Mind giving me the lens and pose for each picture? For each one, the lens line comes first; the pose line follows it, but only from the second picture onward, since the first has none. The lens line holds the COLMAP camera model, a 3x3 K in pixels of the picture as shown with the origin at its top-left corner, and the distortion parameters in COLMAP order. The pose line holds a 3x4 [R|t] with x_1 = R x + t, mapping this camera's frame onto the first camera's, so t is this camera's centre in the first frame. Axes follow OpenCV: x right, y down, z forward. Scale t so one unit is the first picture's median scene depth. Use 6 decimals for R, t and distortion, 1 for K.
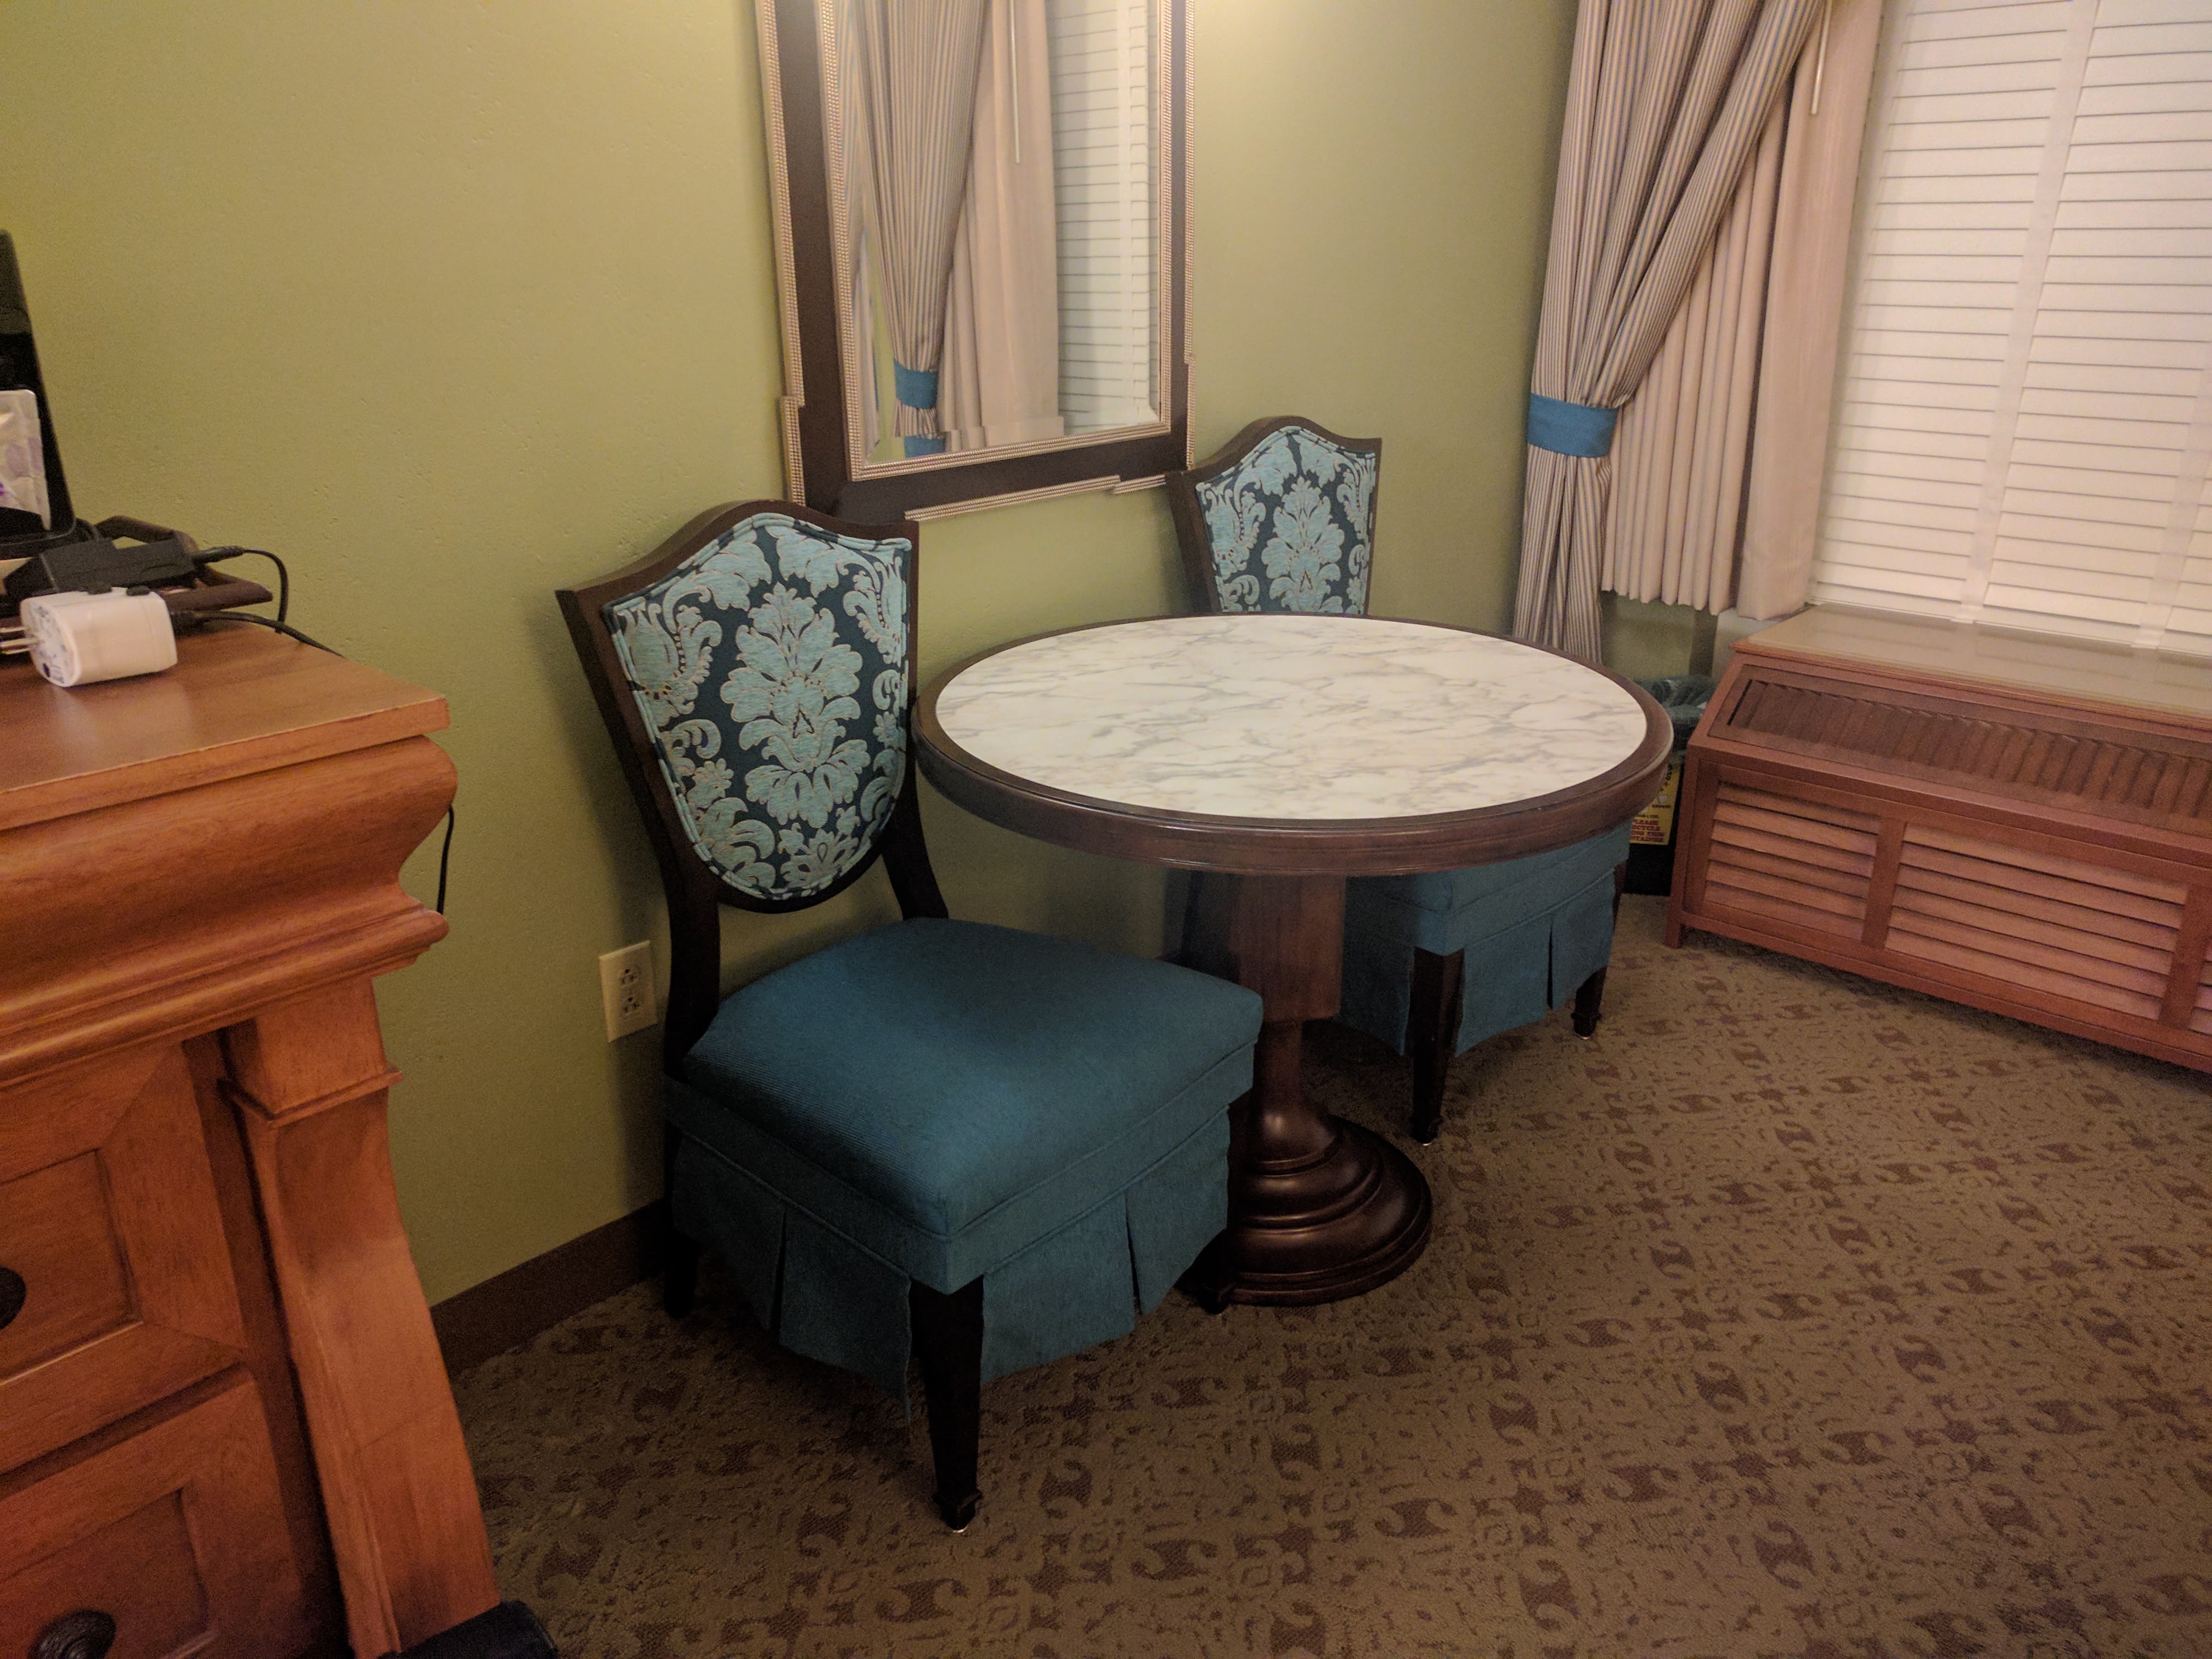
lens RADIAL K [[1671.8, 0, 1106.0], [0, 1671.8, 829.5], [0, 0, 1]] dist [0.003640, 0.017702]
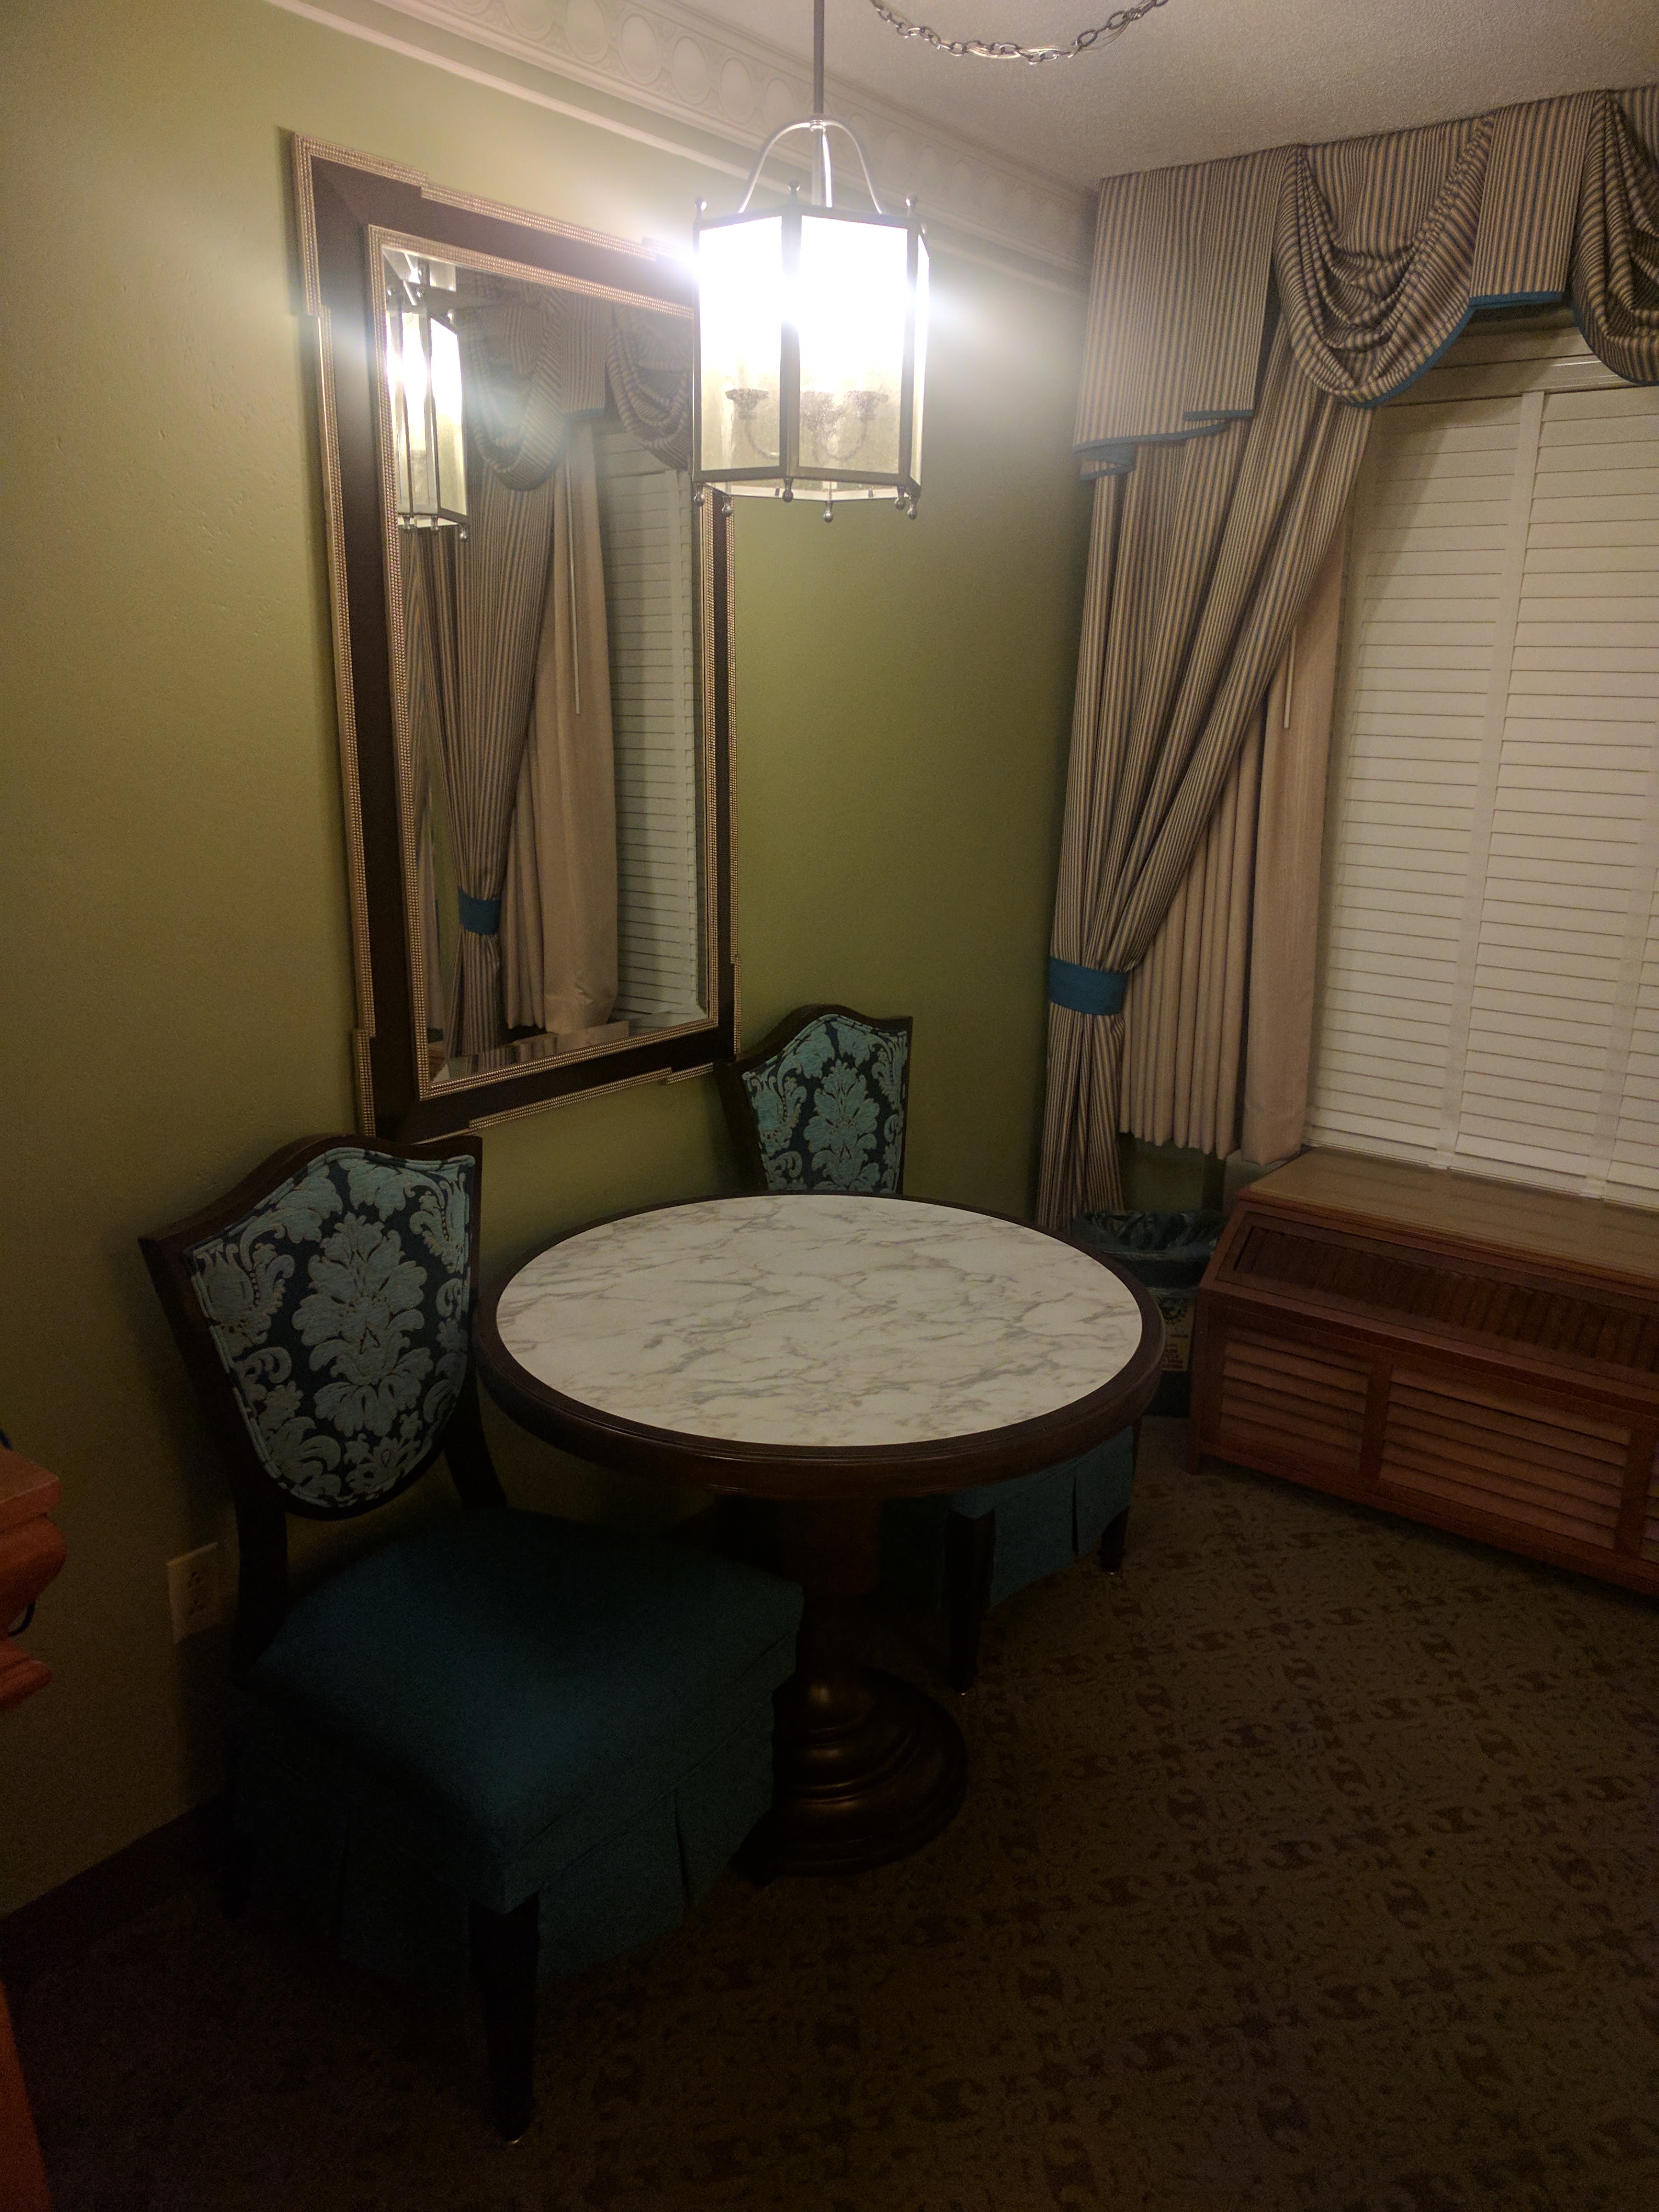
lens RADIAL K [[1671.8, 0, 830.5], [0, 1671.8, 1099.3], [0, 0, 1]] dist [0.003640, 0.017702]
pose [[0.995315, -0.003129, 0.096634, 0.007659], [0.012552, 0.995199, -0.097060, -0.100291], [-0.095866, 0.097819, 0.990576, -0.092865]]
